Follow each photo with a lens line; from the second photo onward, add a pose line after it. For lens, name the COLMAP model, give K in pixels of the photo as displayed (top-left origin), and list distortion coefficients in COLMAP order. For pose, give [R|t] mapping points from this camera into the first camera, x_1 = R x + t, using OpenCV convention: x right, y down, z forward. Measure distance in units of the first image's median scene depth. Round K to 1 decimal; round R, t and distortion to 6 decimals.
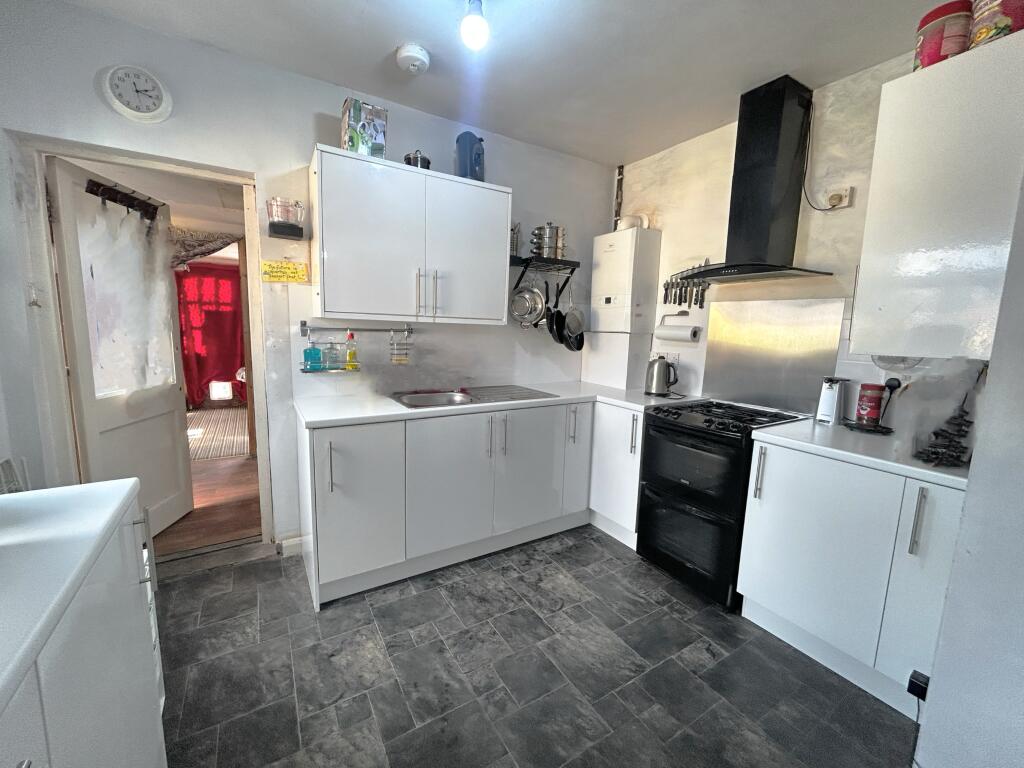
lens RADIAL K [[422.3, 0, 506.9], [0, 422.3, 386.2], [0, 0, 1]] dist [0.001350, -0.000124]
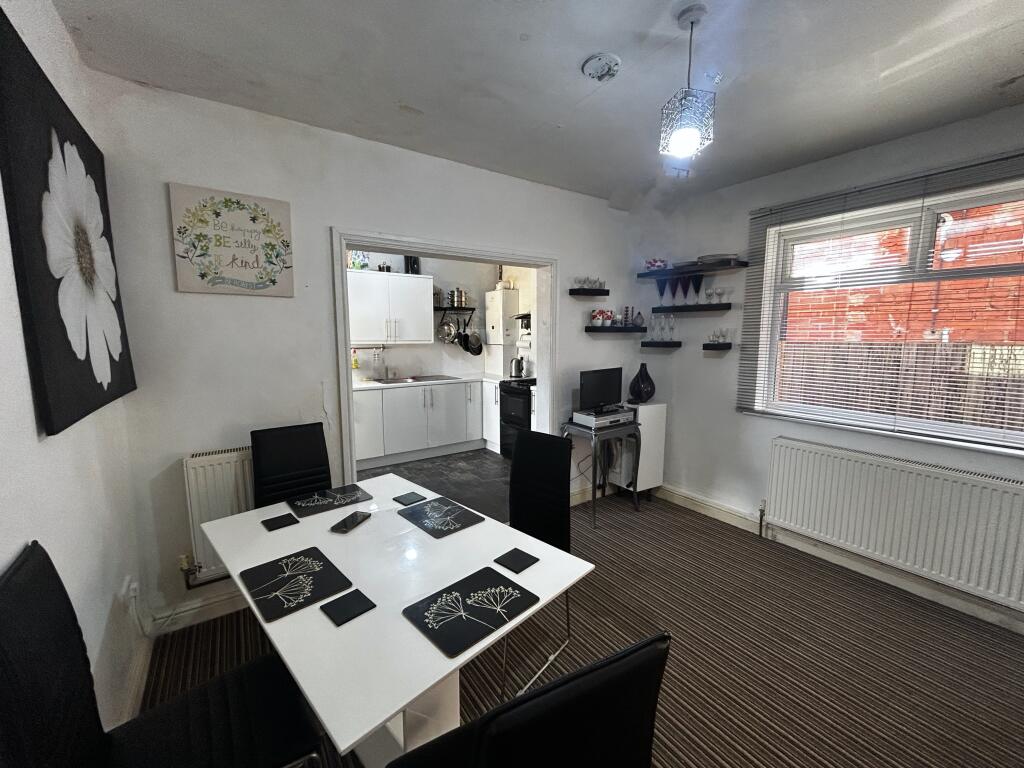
lens RADIAL K [[422.3, 0, 506.9], [0, 422.3, 386.2], [0, 0, 1]] dist [0.001350, -0.000124]
pose [[0.998789, -0.034085, 0.035483, 0.242937], [0.034685, 0.999263, -0.016436, 0.091238], [-0.034897, 0.017647, 0.999235, -0.897174]]
